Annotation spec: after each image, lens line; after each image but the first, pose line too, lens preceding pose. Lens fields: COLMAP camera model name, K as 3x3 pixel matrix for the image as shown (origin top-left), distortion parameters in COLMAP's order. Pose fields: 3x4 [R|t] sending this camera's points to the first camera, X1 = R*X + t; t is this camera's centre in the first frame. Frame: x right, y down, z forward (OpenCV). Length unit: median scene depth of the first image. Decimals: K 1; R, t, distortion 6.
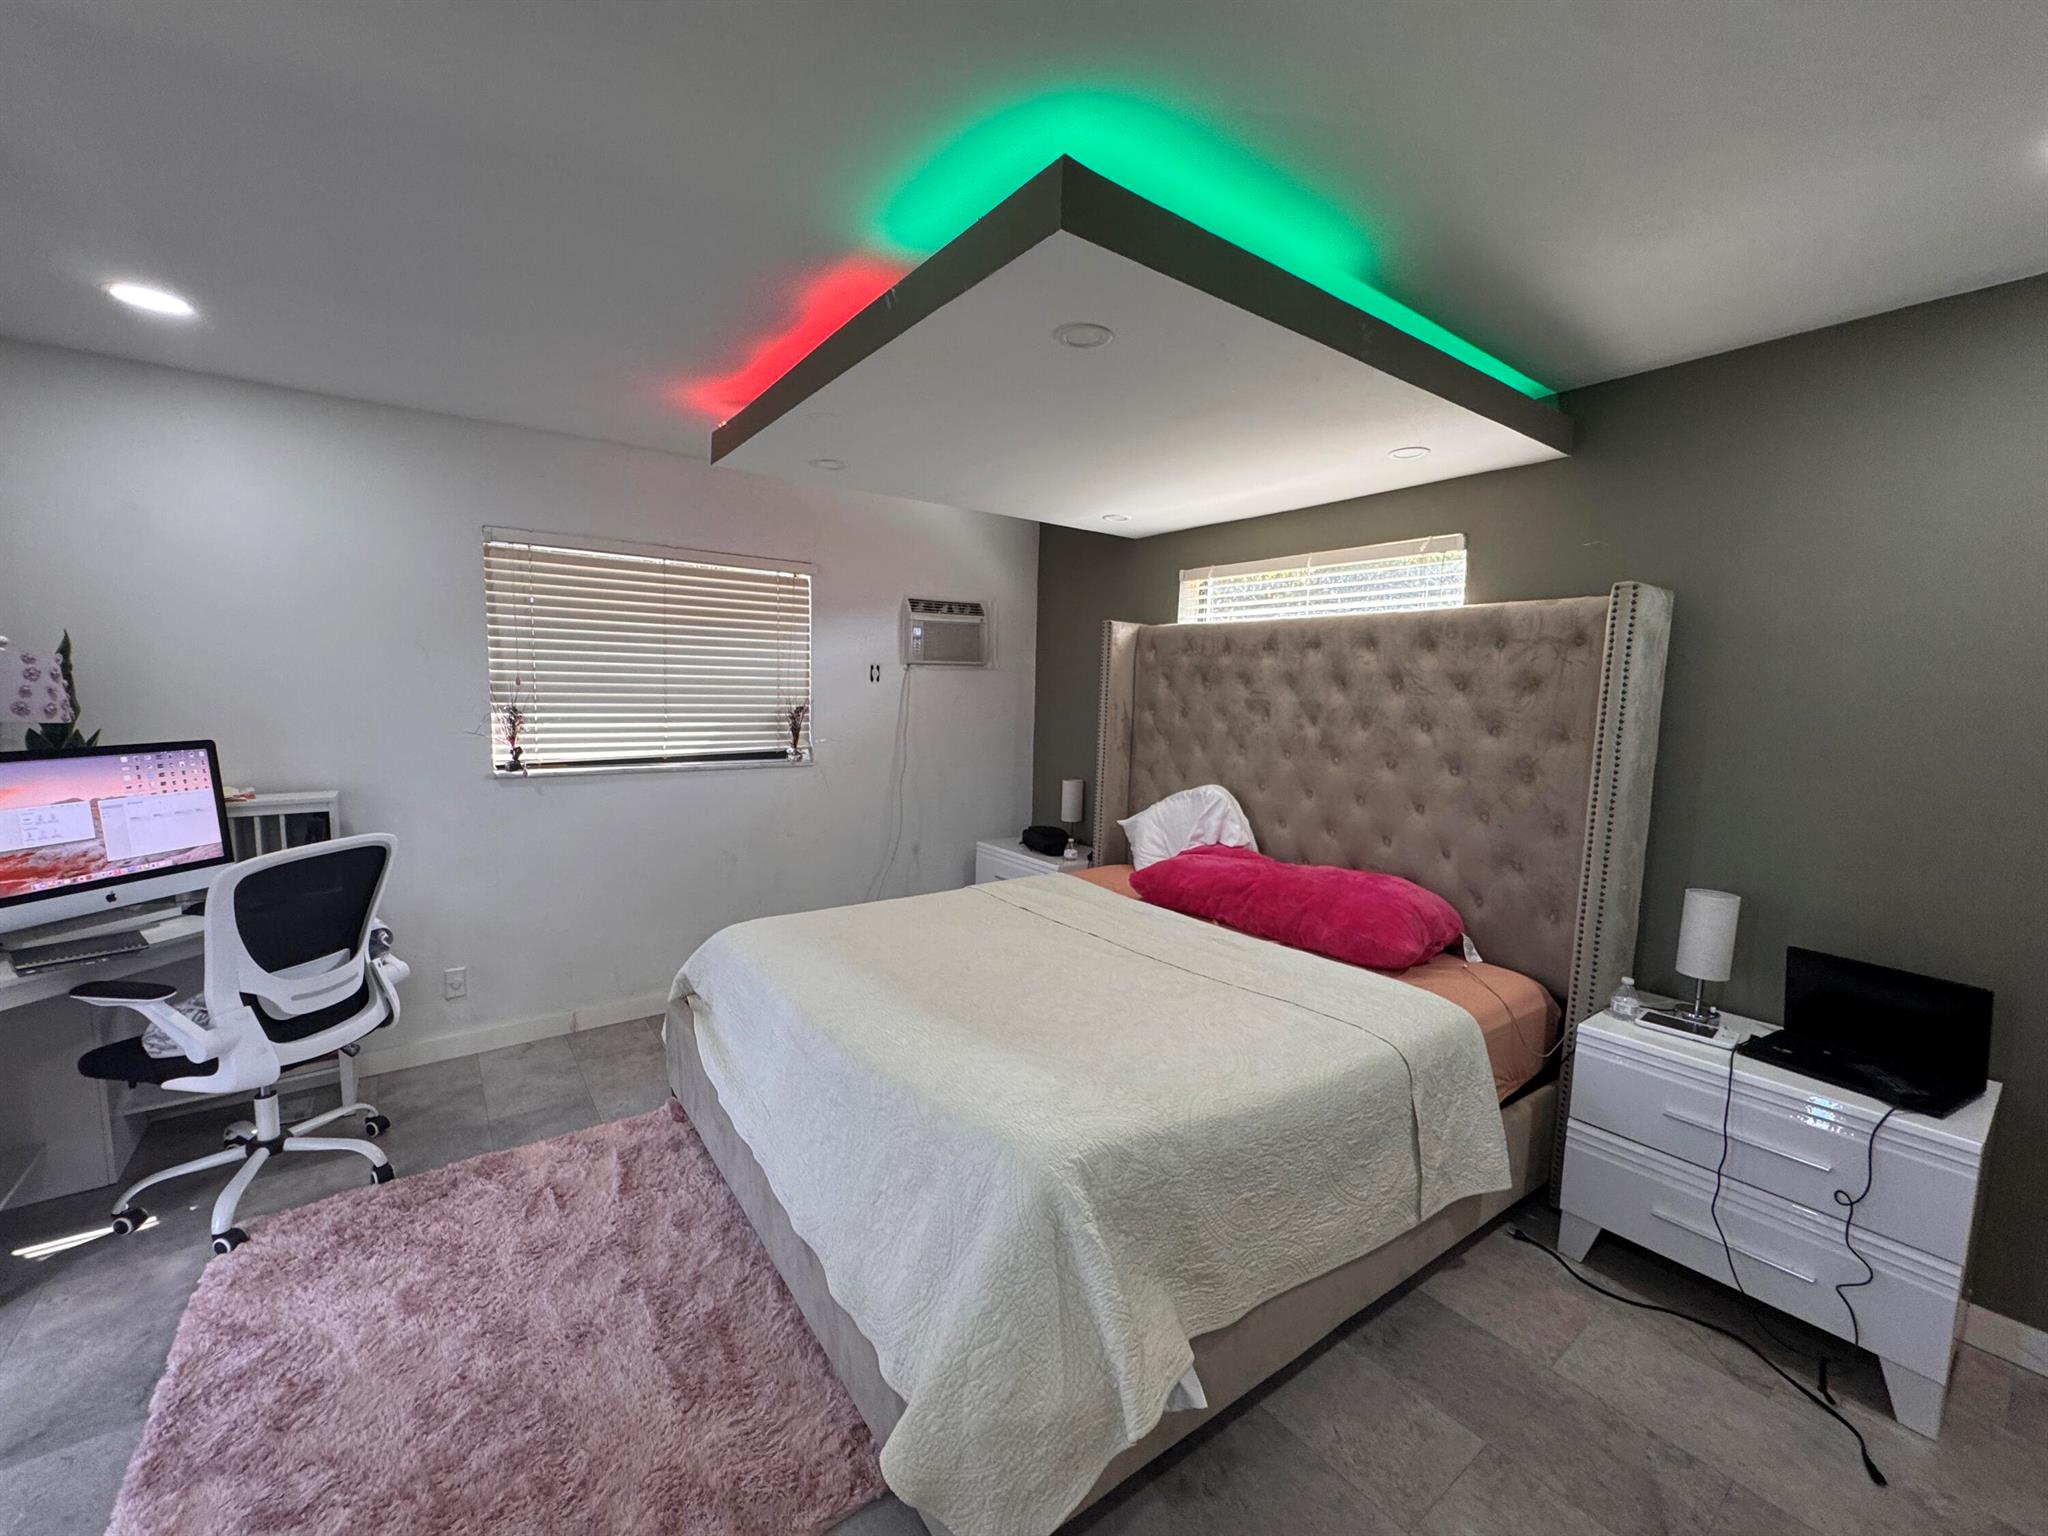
lens RADIAL K [[818.2, 0, 1031.6], [0, 818.2, 770.4], [0, 0, 1]] dist [-0.007832, 0.001409]
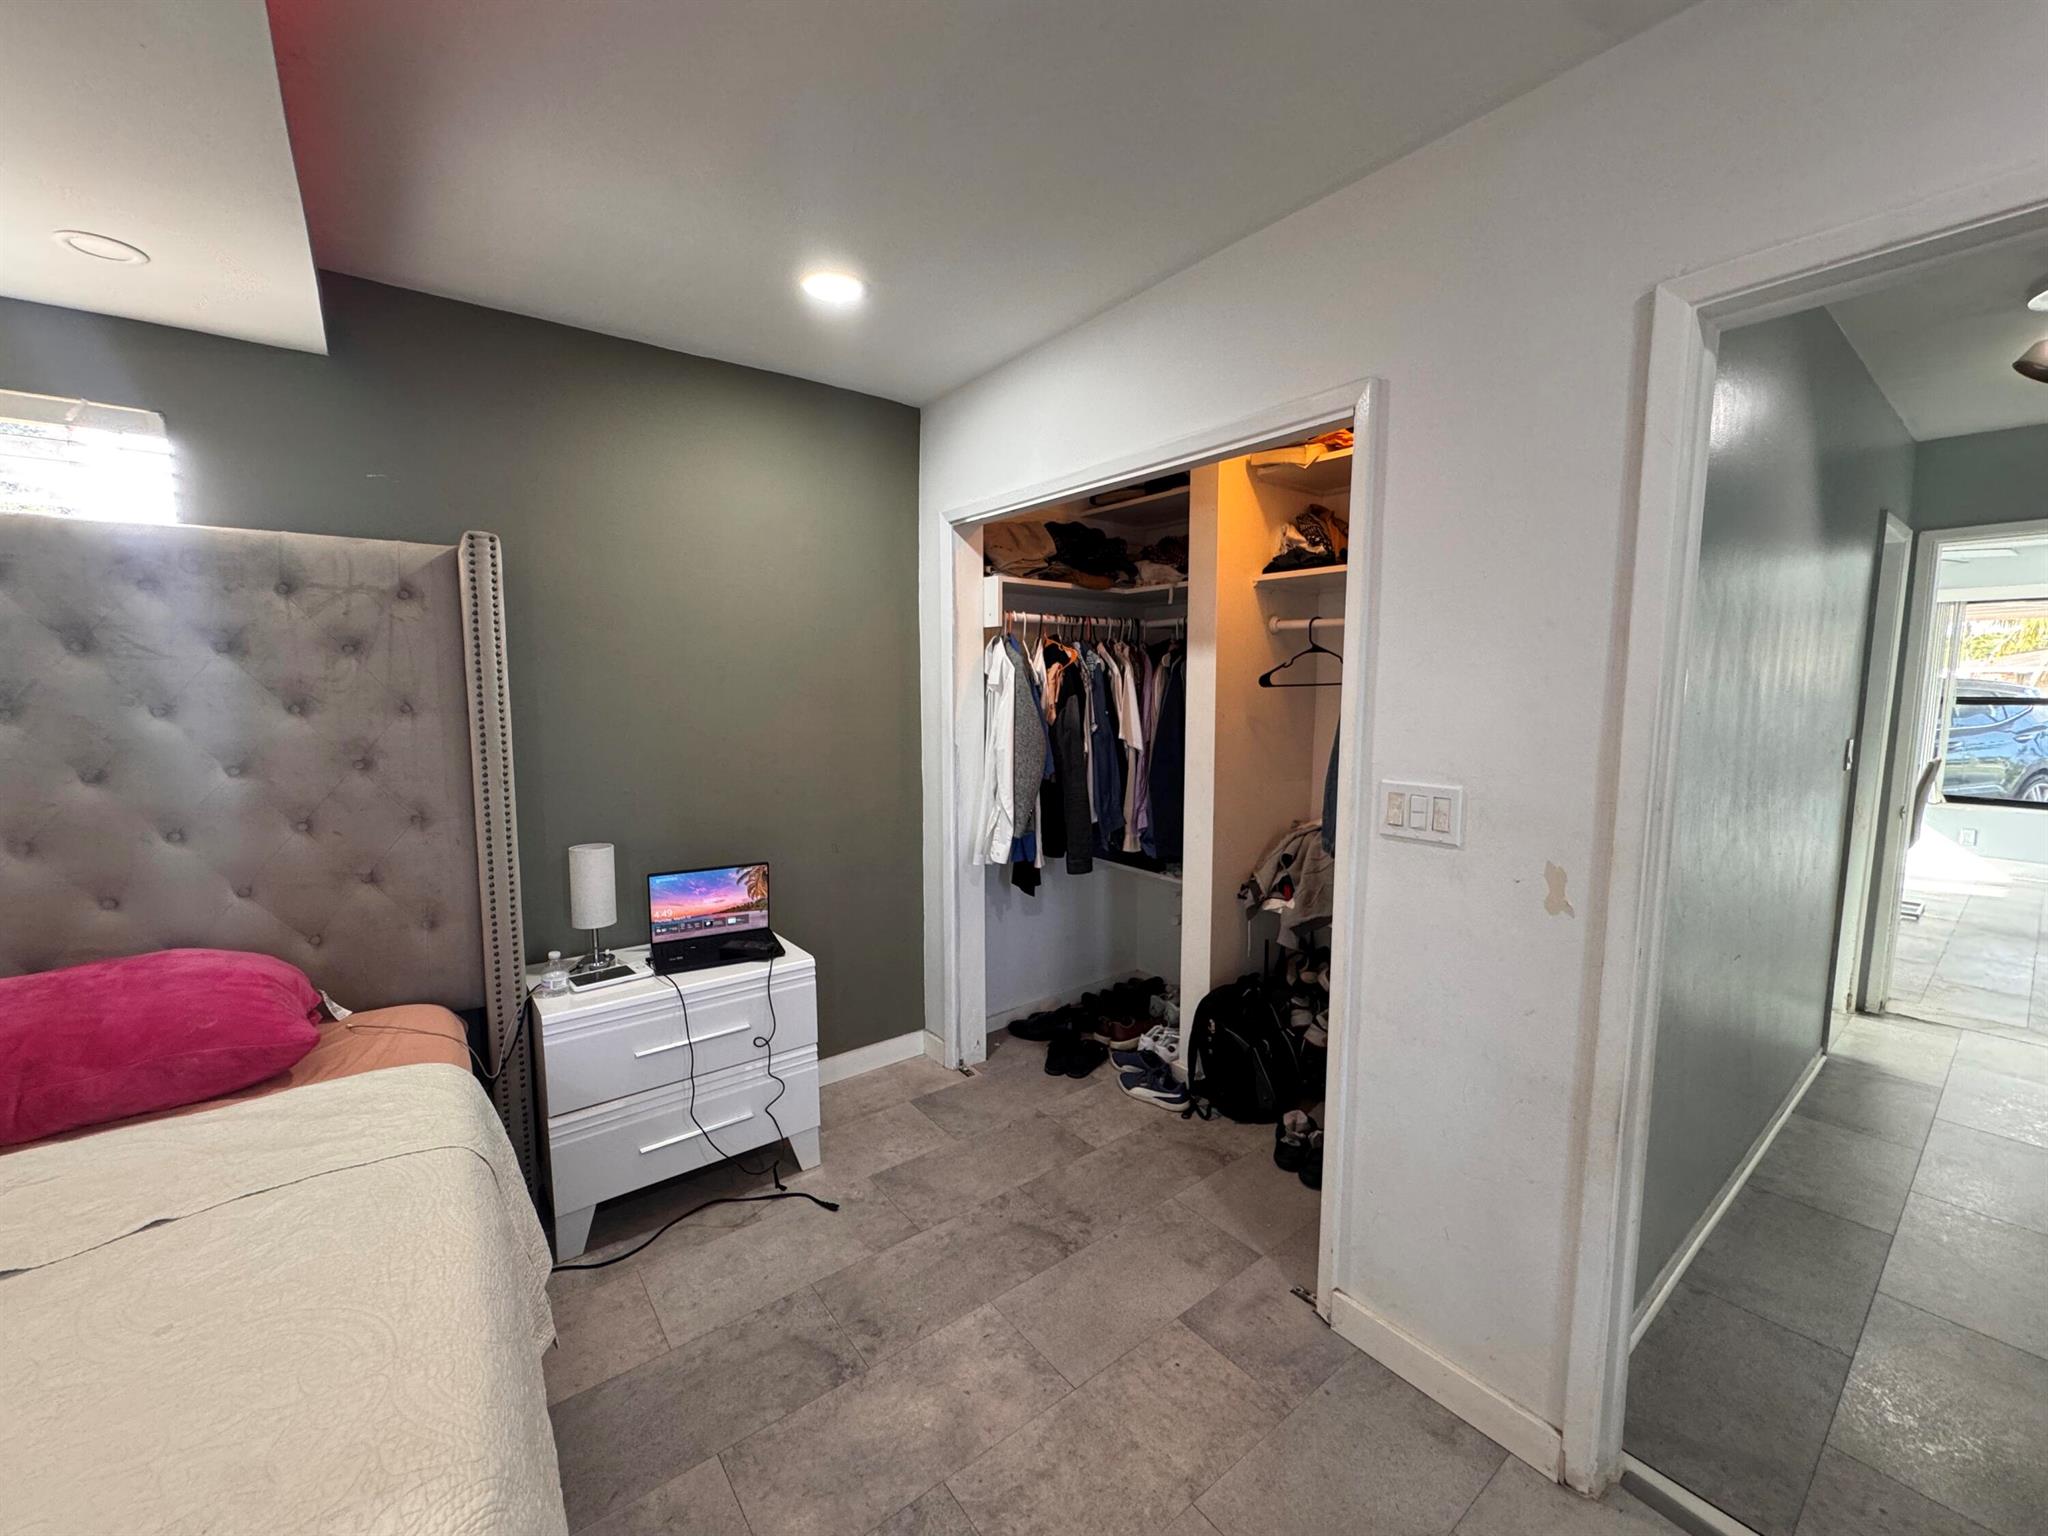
lens RADIAL K [[818.2, 0, 1027.4], [0, 818.2, 765.0], [0, 0, 1]] dist [-0.007832, 0.001409]
pose [[-0.014725, -0.126583, 0.991847, -0.613584], [0.096332, 0.987160, 0.127415, -0.098964], [-0.995240, 0.097423, -0.002341, 1.254120]]
